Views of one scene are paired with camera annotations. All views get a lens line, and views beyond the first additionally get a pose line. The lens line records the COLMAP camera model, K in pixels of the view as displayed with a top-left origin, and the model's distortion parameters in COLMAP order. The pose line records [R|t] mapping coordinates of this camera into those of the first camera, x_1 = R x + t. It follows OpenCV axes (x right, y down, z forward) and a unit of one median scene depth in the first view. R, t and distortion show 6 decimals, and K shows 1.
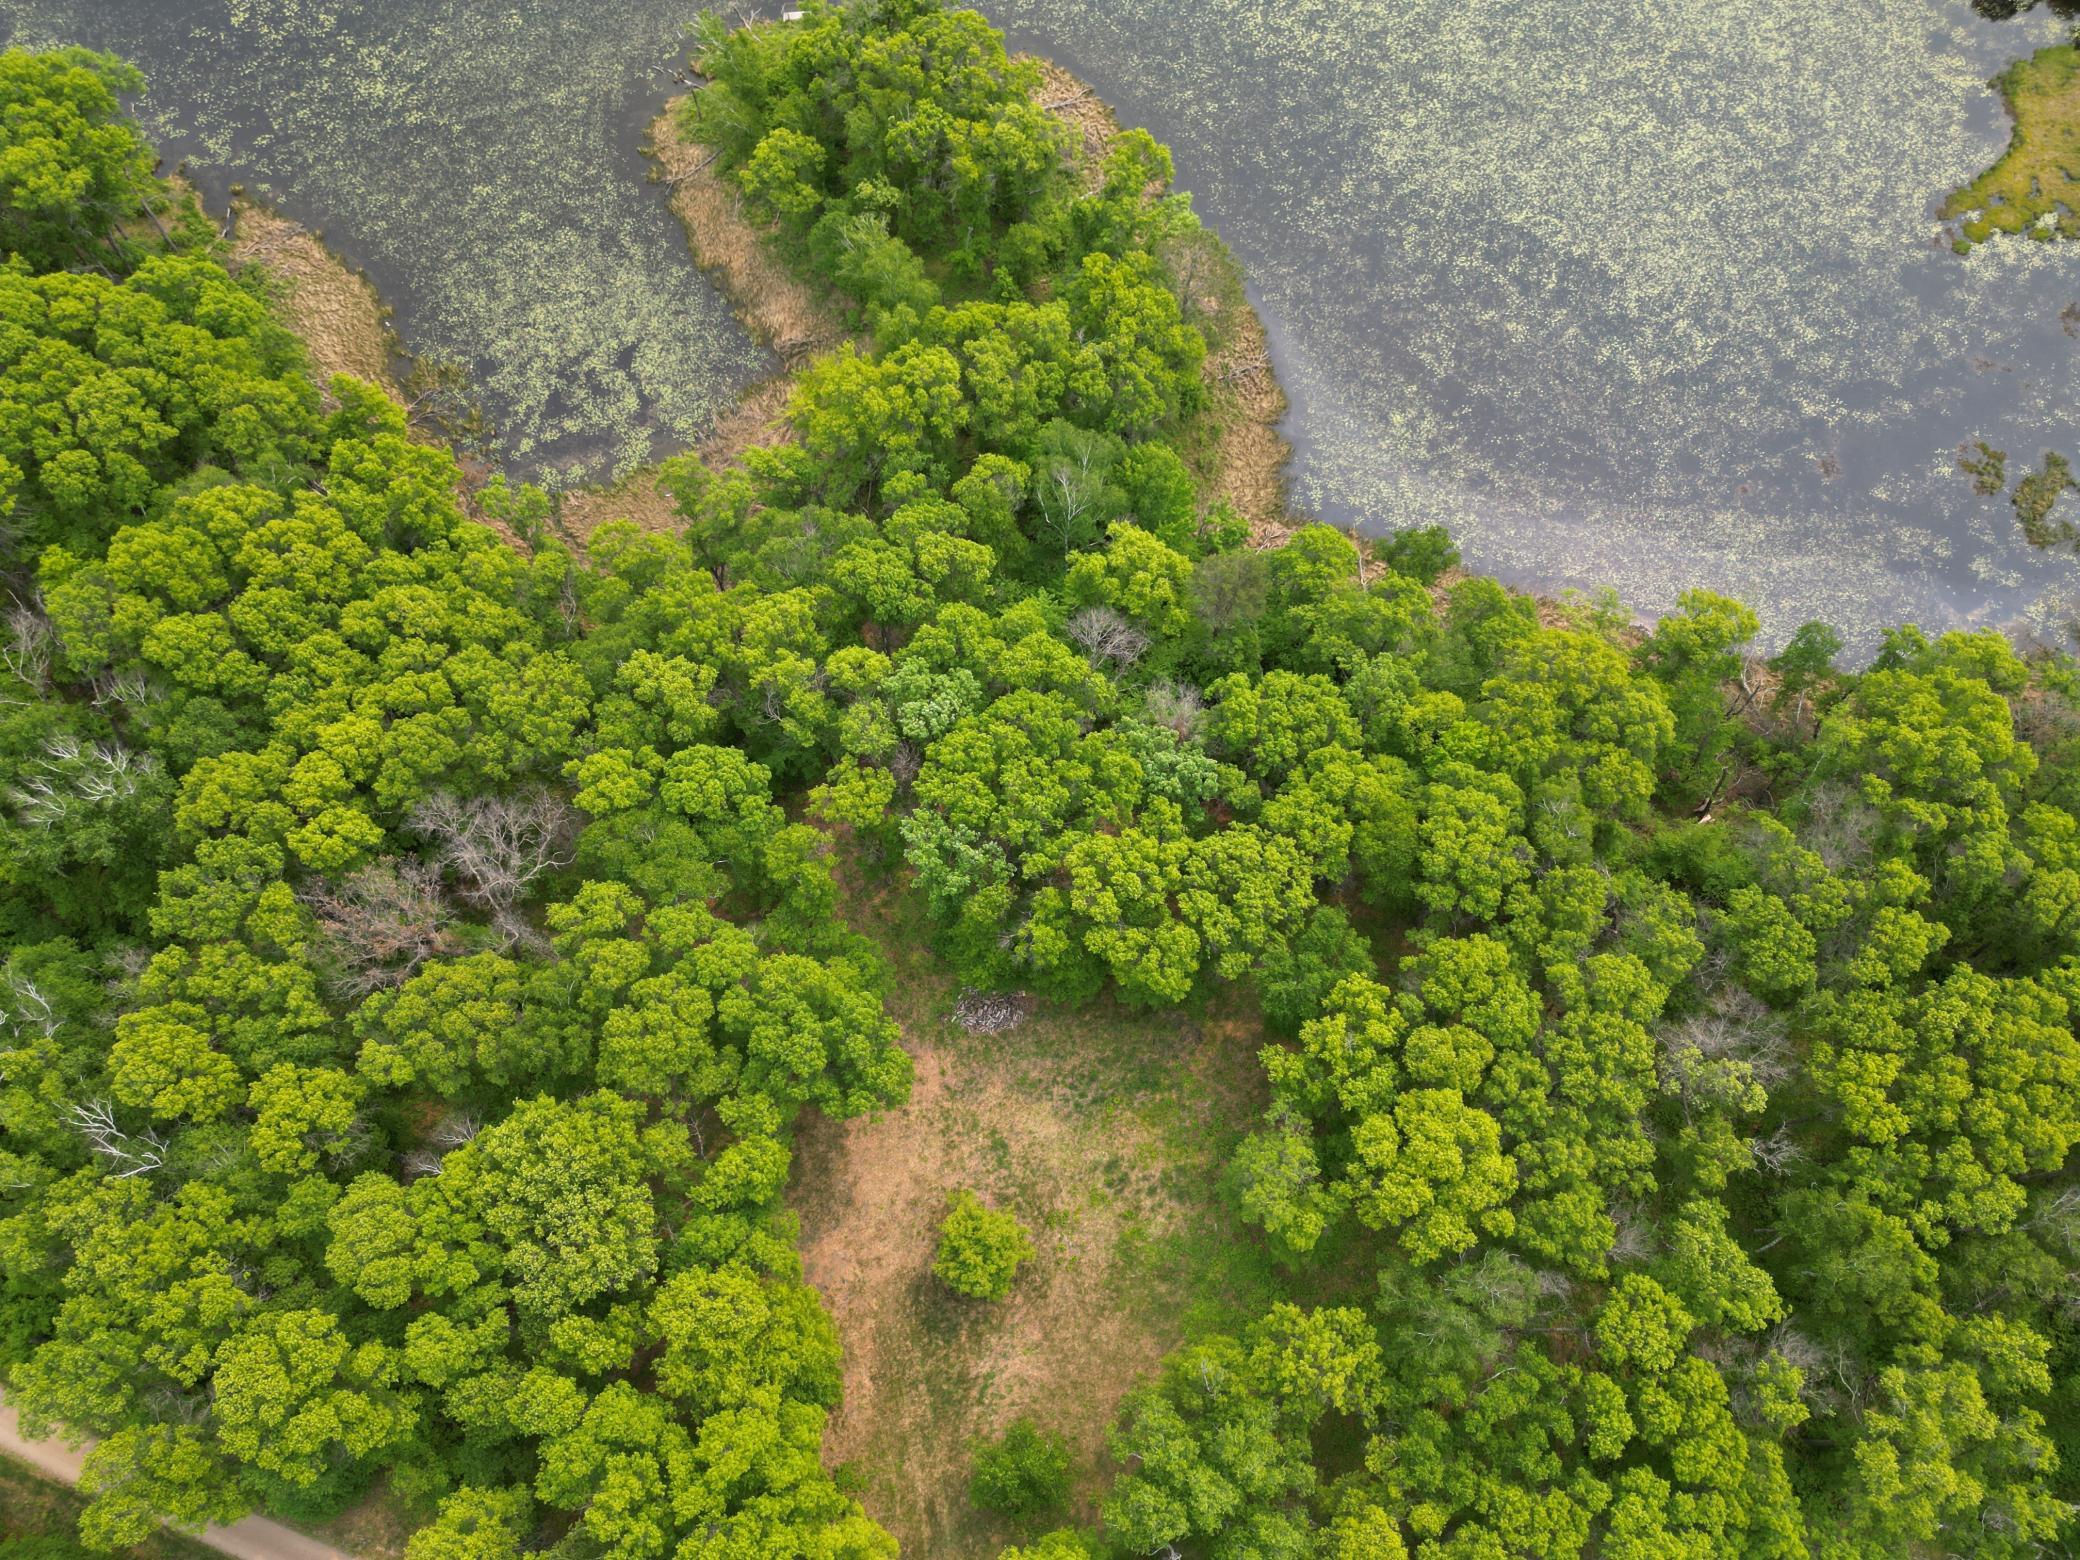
lens RADIAL K [[1455.6, 0, 1048.6], [0, 1455.6, 776.1], [0, 0, 1]] dist [0.063766, -0.057160]
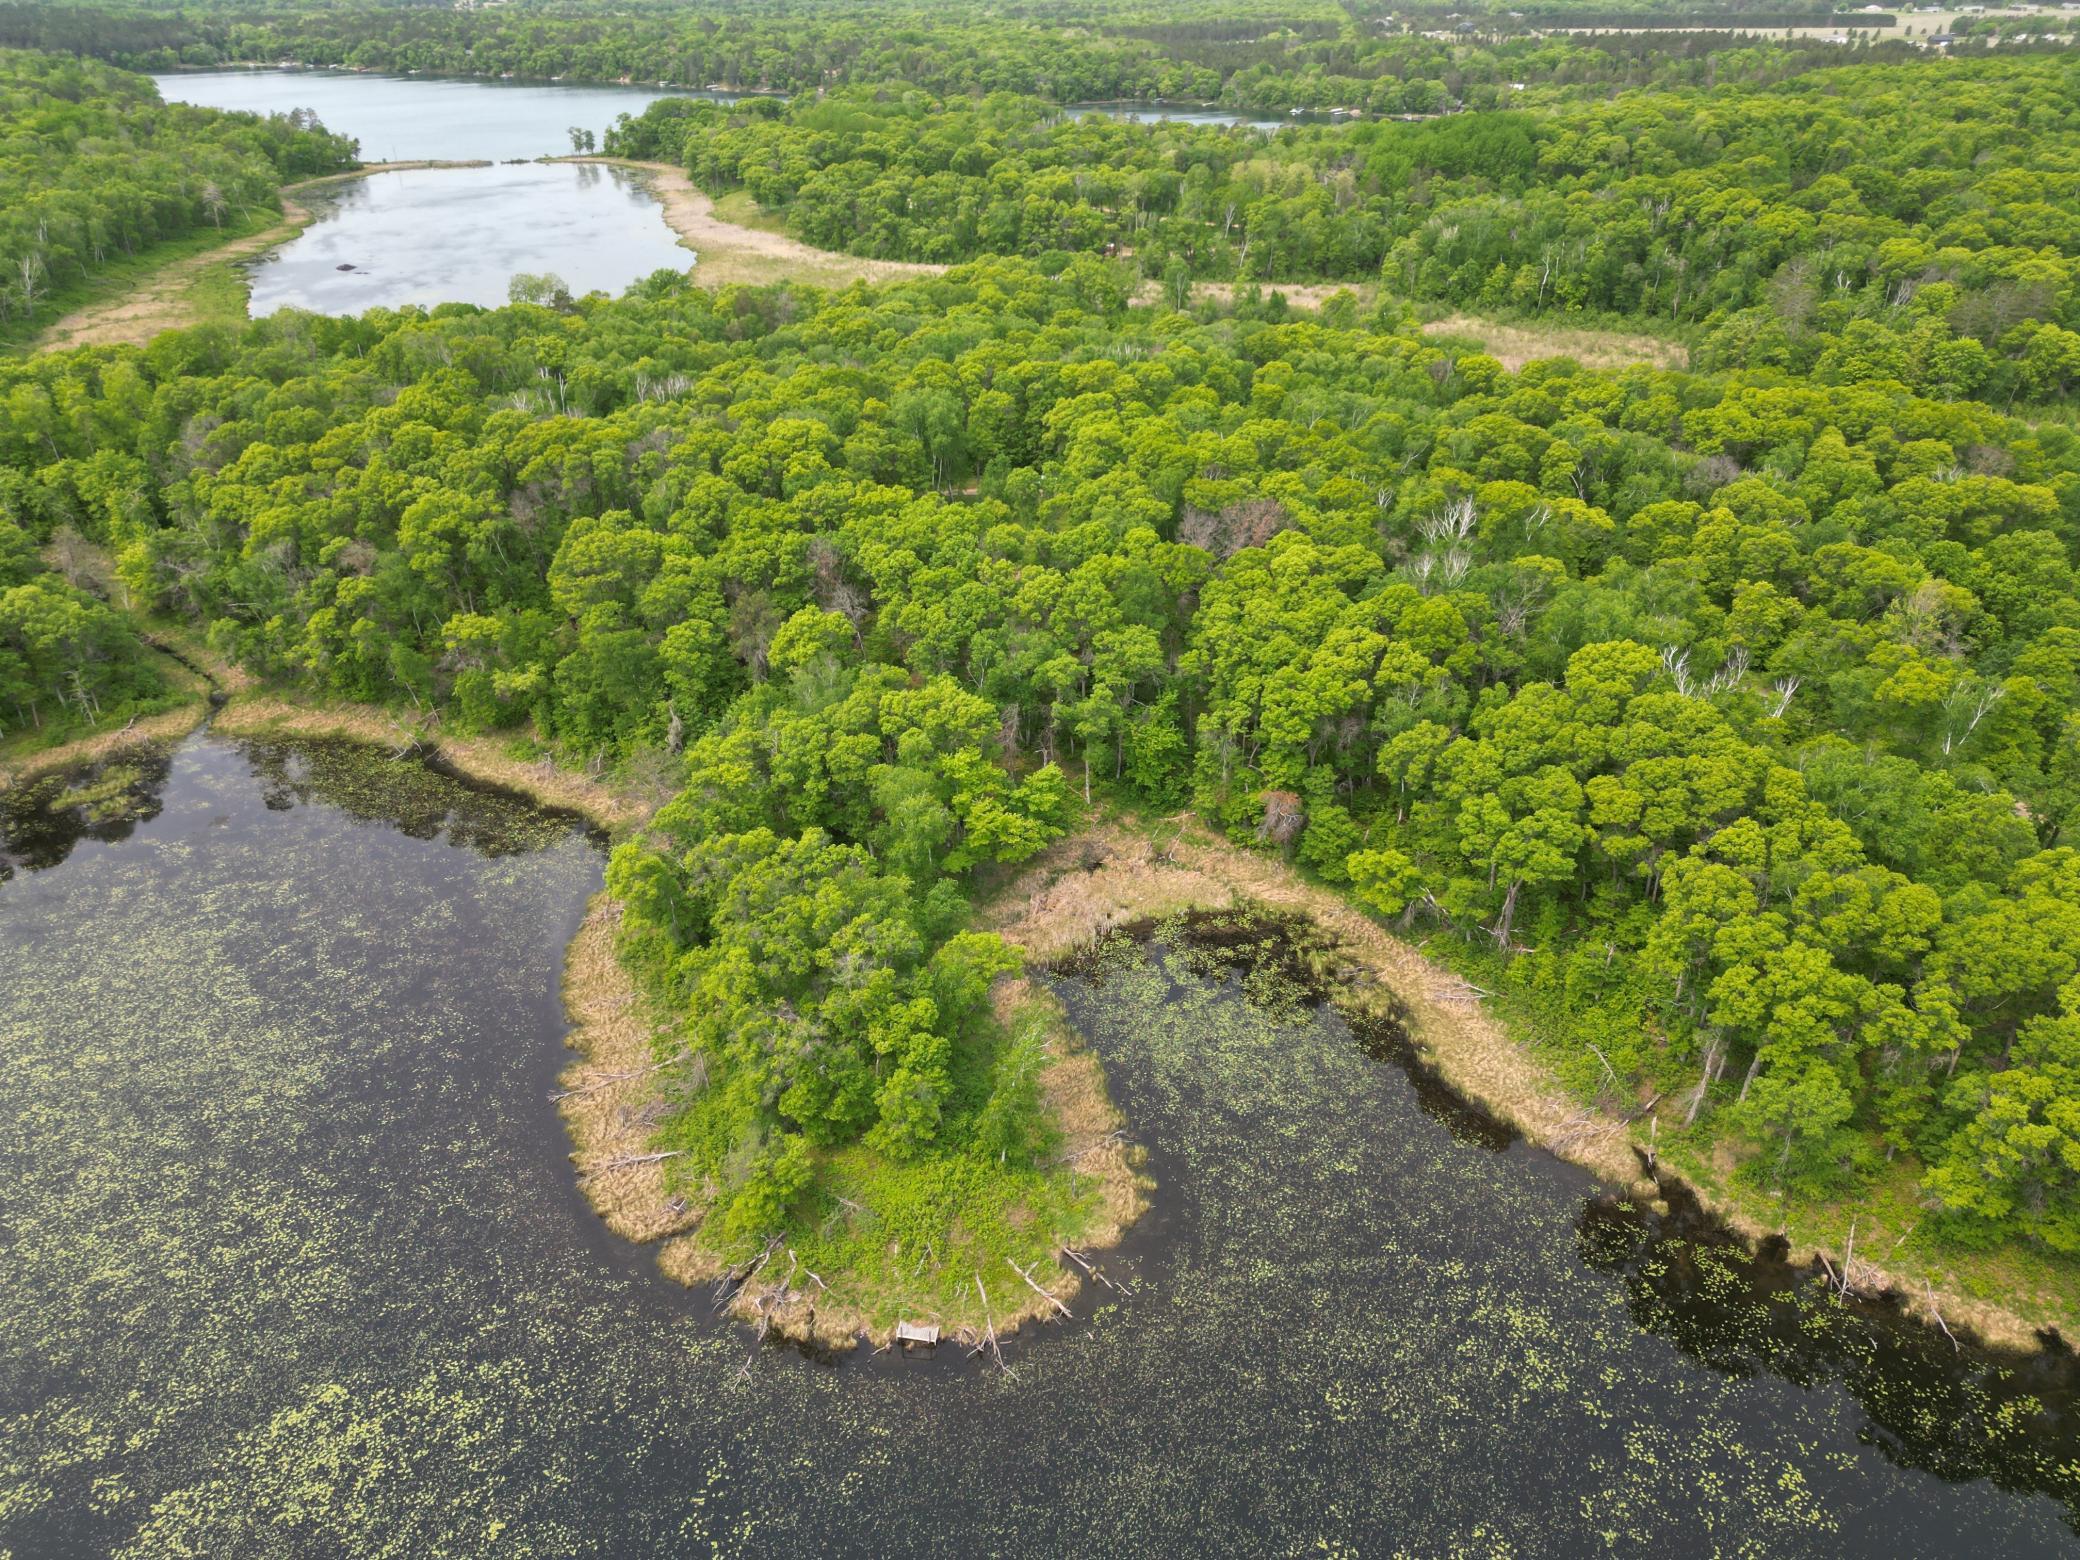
lens RADIAL K [[1463.8, 0, 1040.0], [0, 1463.8, 780.0], [0, 0, 1]] dist [0.069805, -0.064437]
pose [[-0.981181, -0.088104, 0.171817, -0.516478], [0.182094, -0.126218, 0.975146, -1.831796], [-0.064228, 0.988082, 0.139886, 1.041780]]
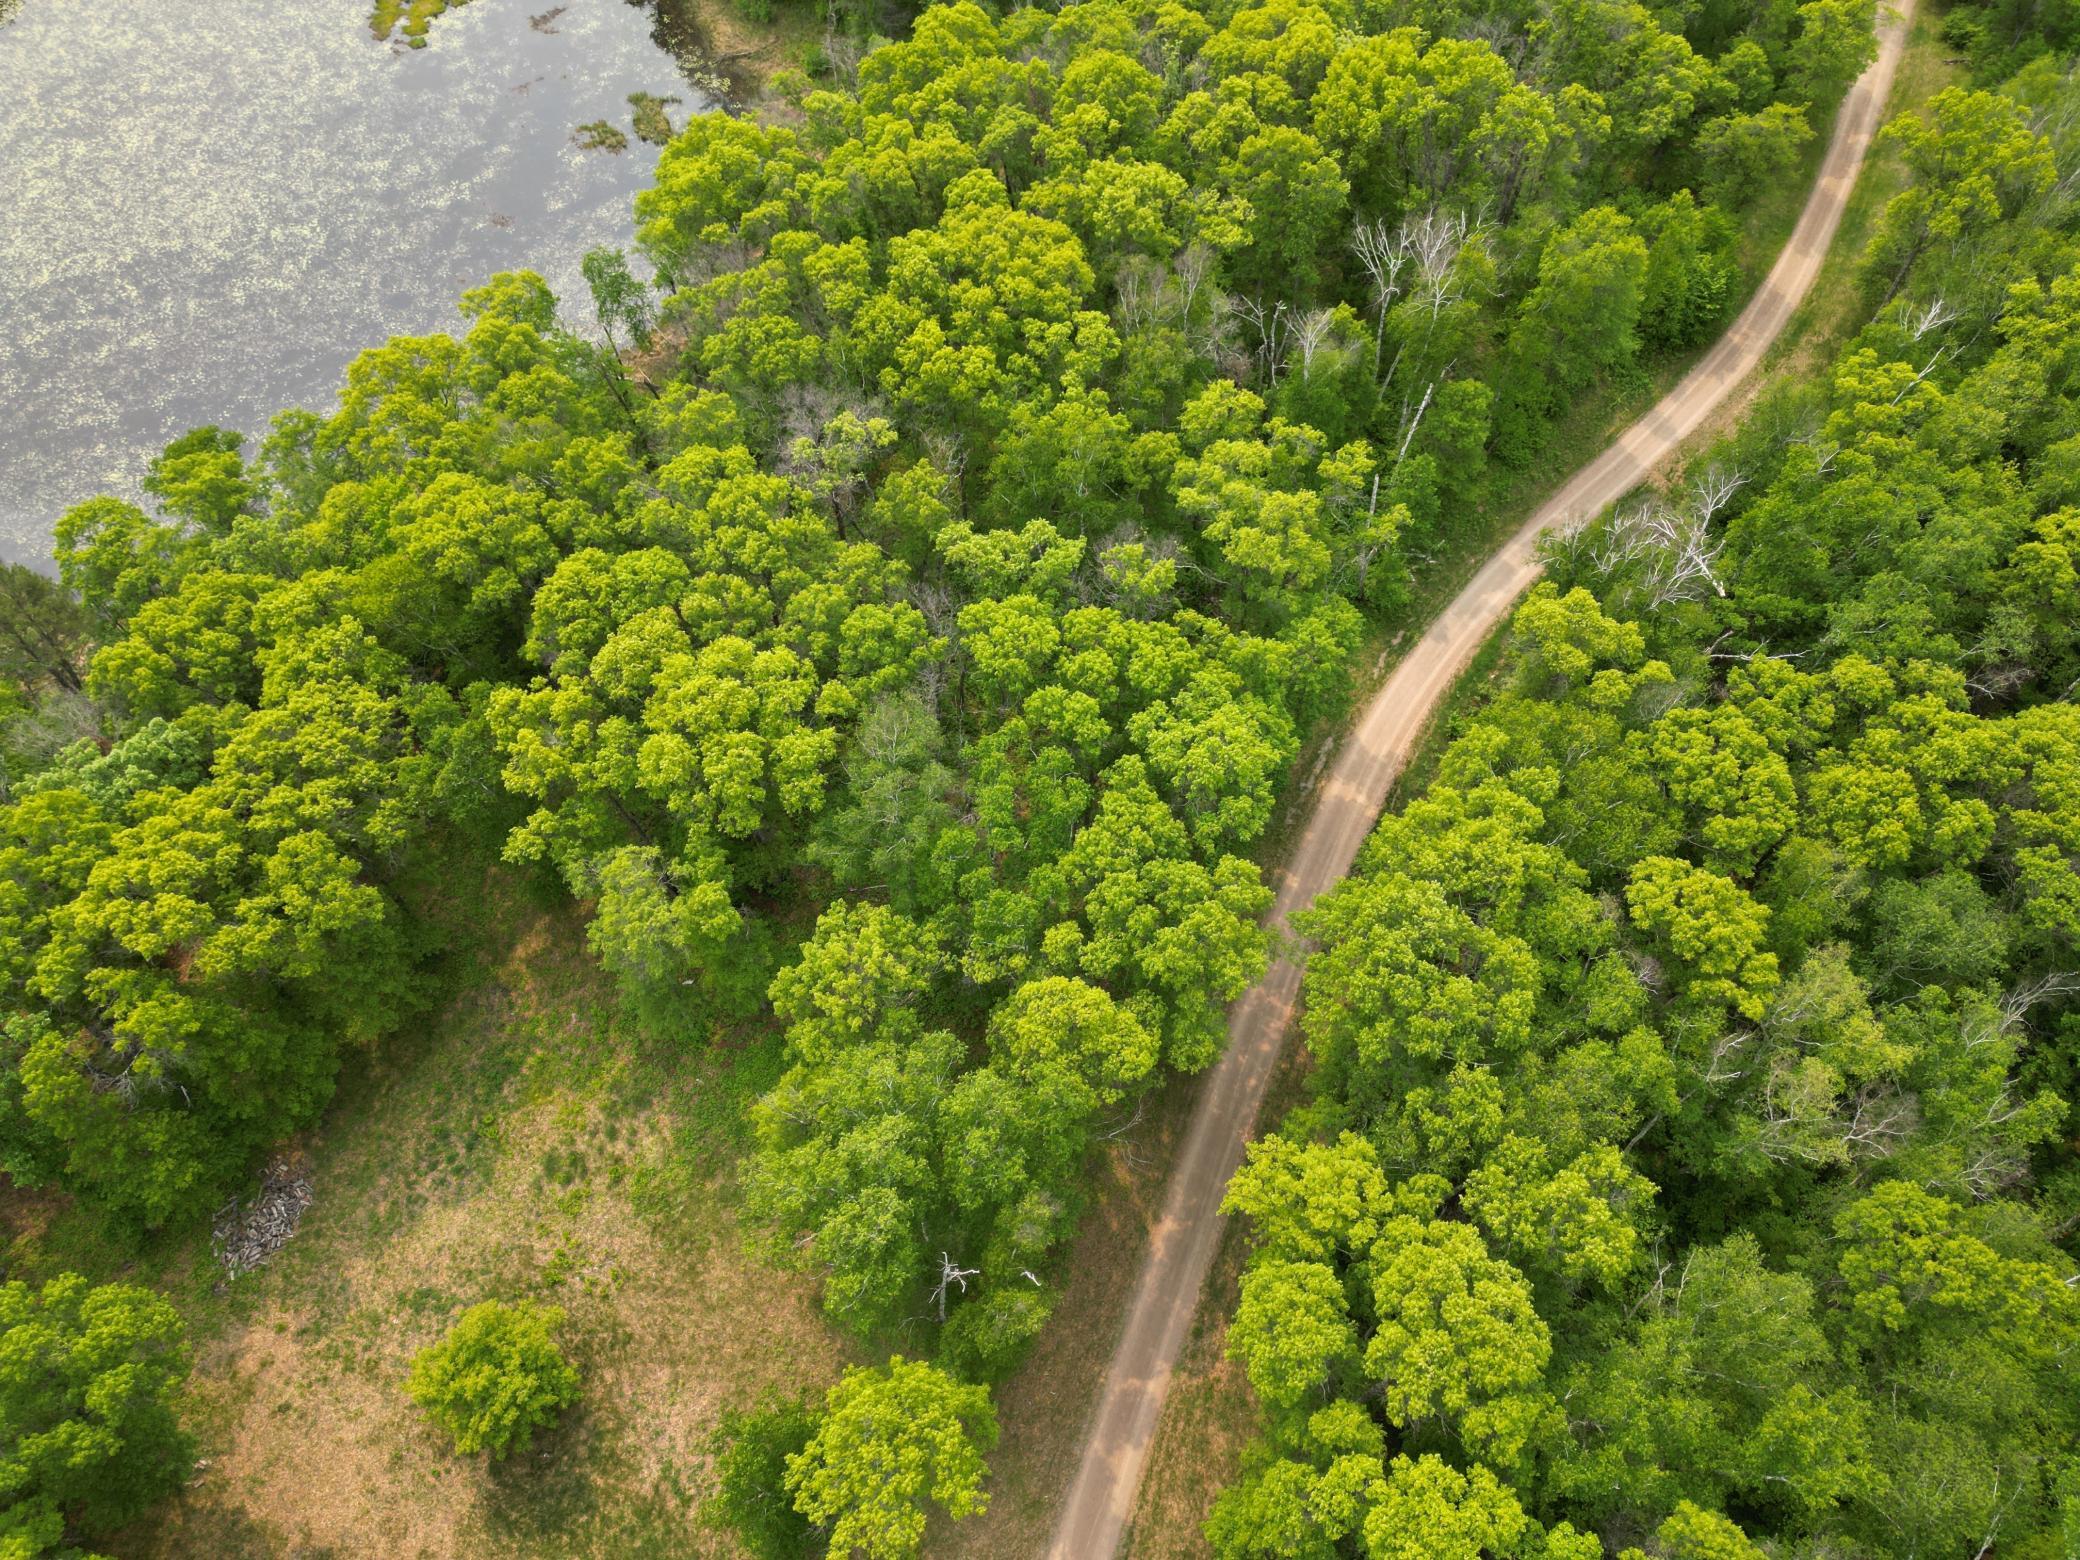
lens RADIAL K [[1442.9, 0, 1038.2], [0, 1442.9, 784.6], [0, 0, 1]] dist [0.095419, -0.108198]
pose [[0.480920, -0.738670, 0.472316, -0.043904], [0.816879, 0.573175, 0.064646, 0.321085], [-0.318472, 0.354735, 0.879055, 0.239733]]
